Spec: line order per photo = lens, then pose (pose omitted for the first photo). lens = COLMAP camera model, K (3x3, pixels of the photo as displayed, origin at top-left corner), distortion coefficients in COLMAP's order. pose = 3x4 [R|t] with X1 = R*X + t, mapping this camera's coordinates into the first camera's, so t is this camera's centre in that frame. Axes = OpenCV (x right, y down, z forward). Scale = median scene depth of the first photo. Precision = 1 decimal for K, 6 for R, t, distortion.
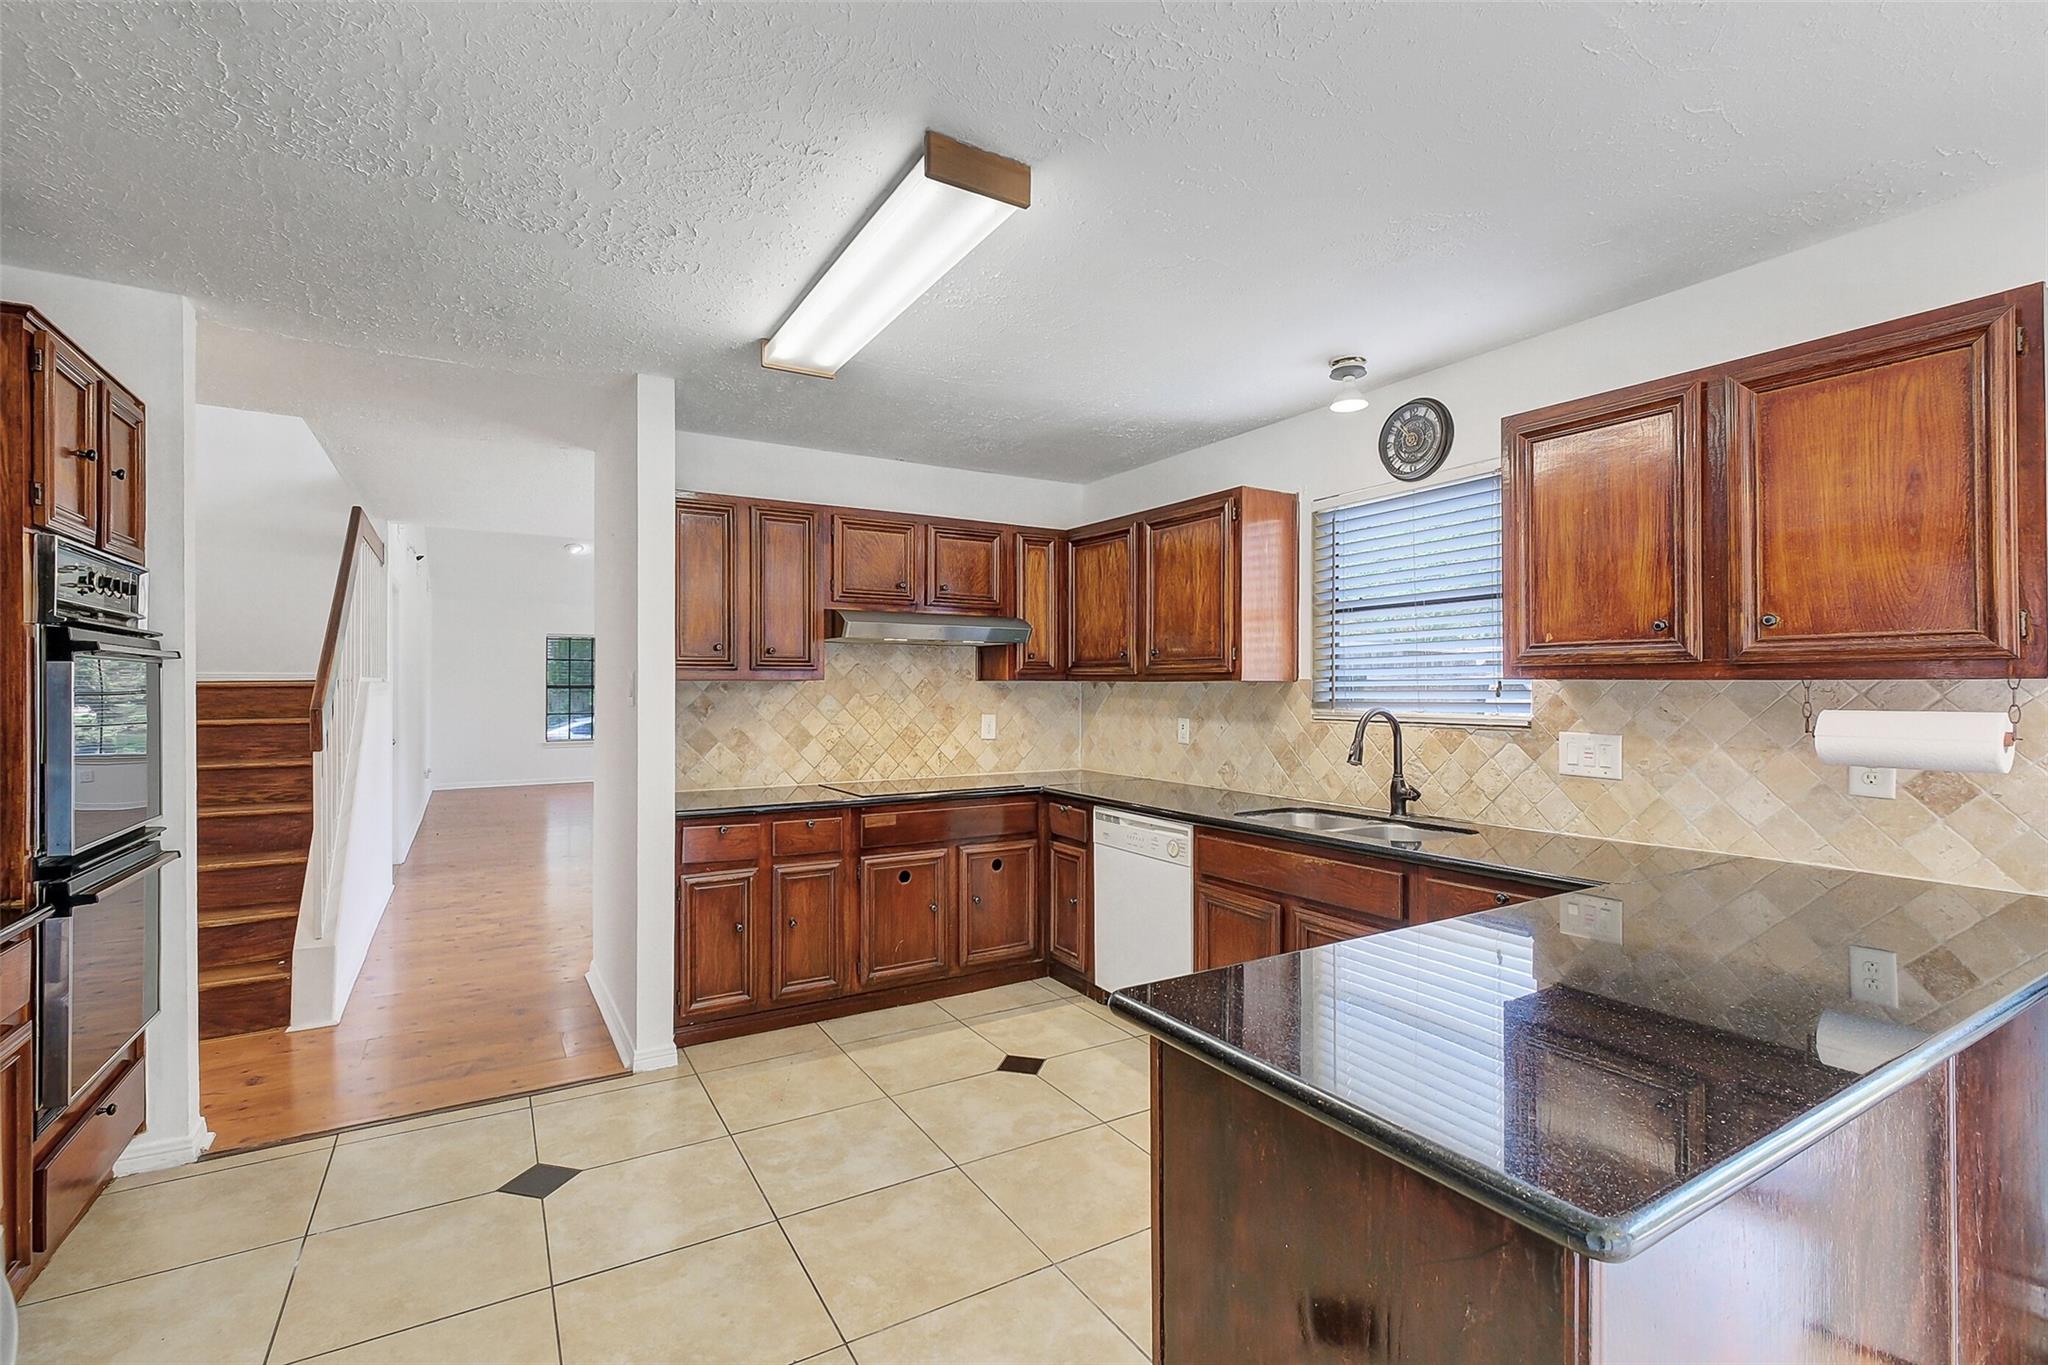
lens RADIAL K [[912.6, 0, 1025.0], [0, 912.6, 690.5], [0, 0, 1]] dist [0.000720, -0.000108]
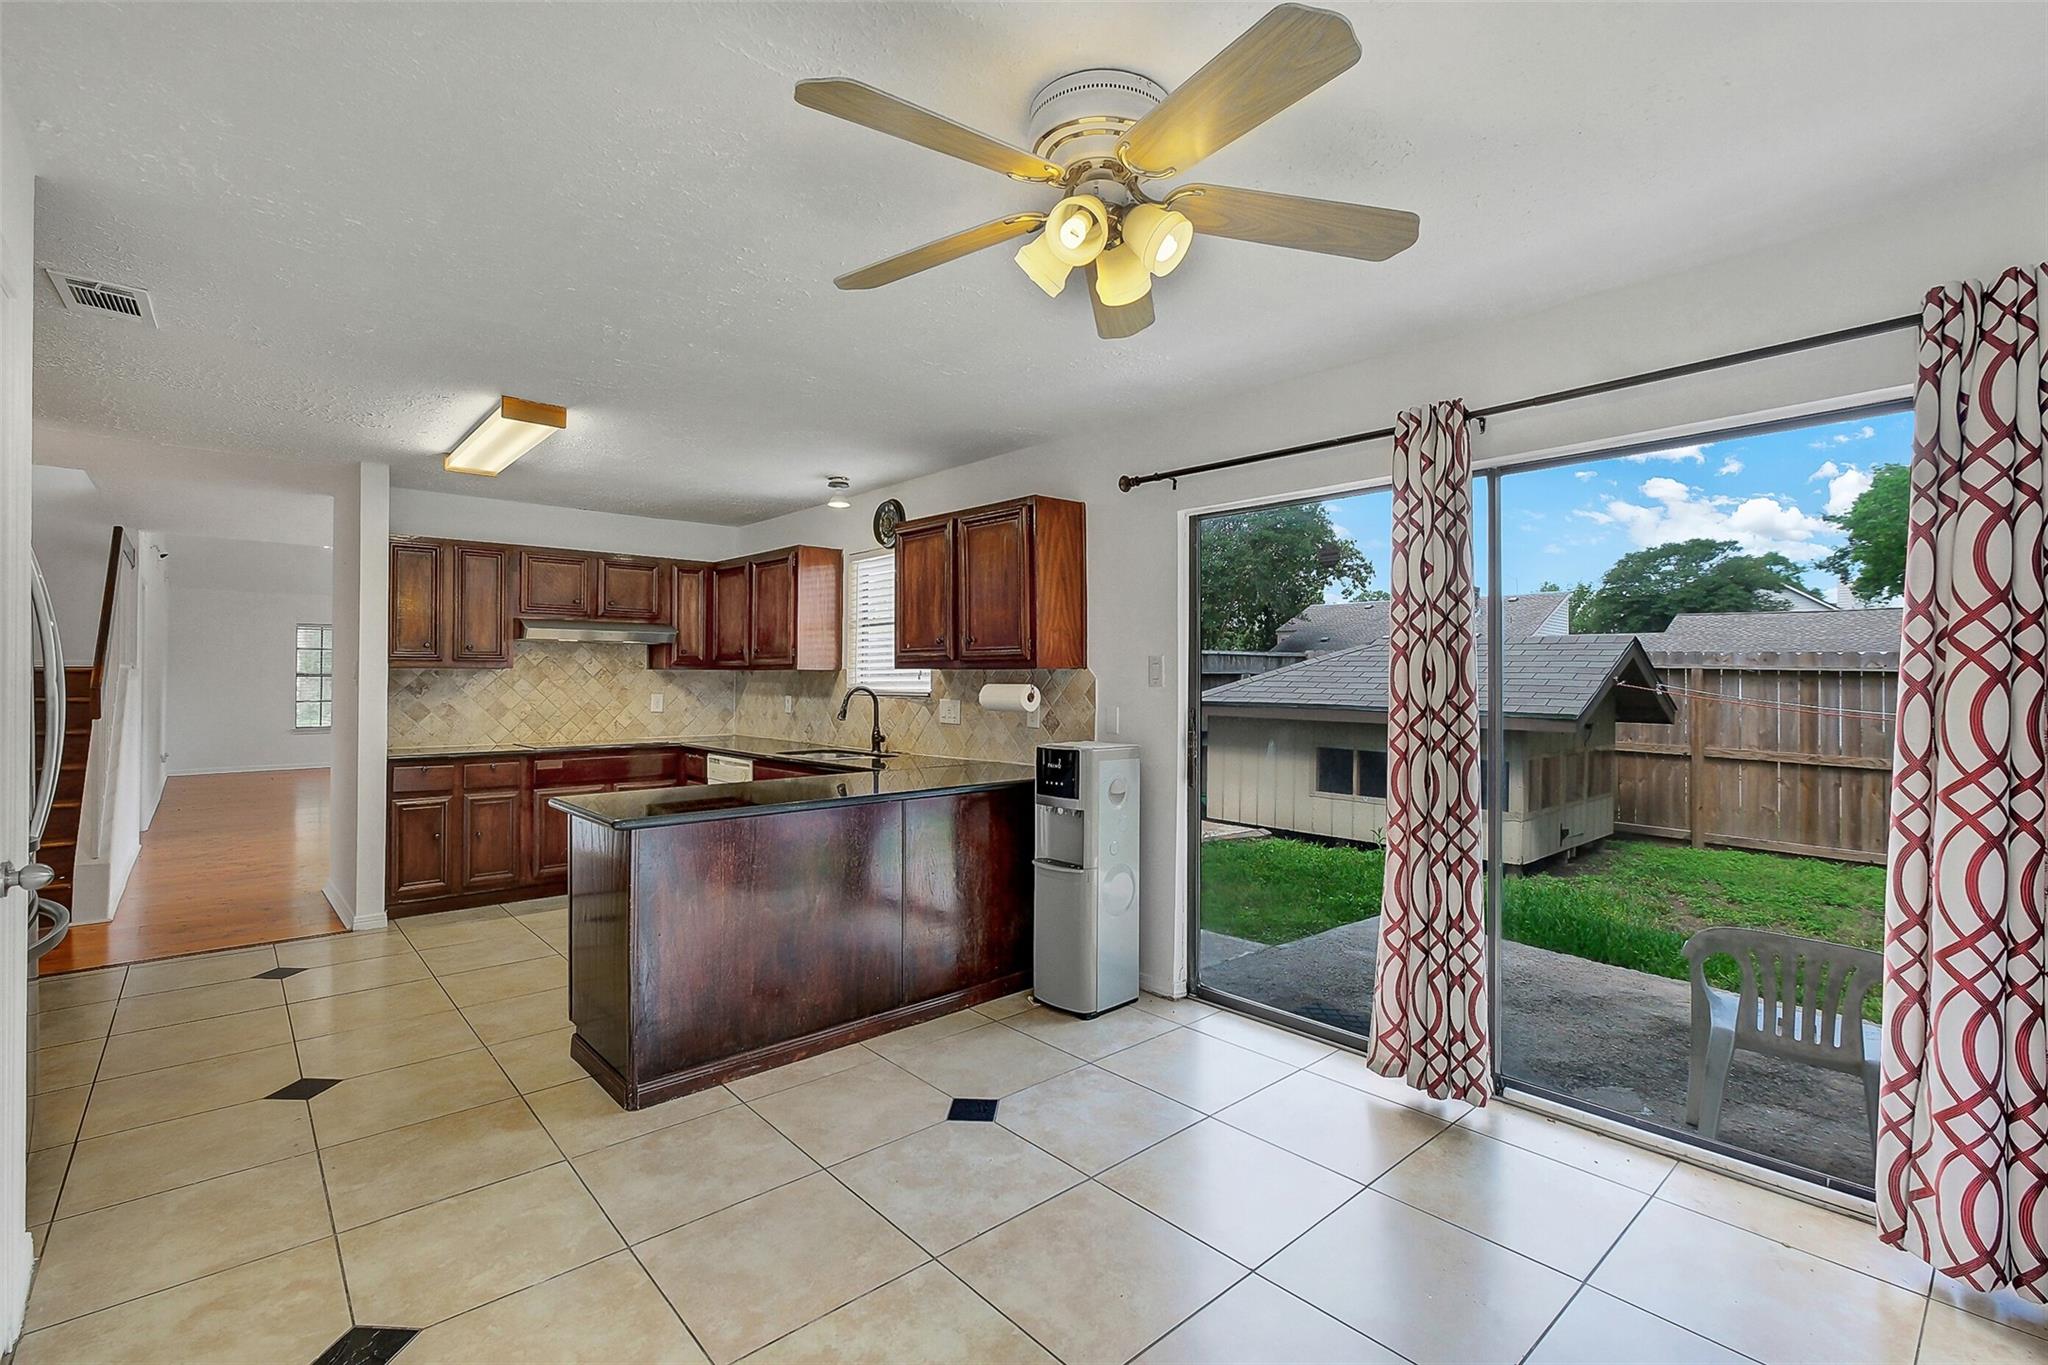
lens RADIAL K [[912.4, 0, 1031.0], [0, 912.4, 674.1], [0, 0, 1]] dist [0.002477, 0.000204]
pose [[0.981808, 0.002832, 0.189854, 0.324637], [-0.001243, 0.999963, -0.008489, 0.009387], [-0.189871, 0.008098, 0.981776, -0.589109]]
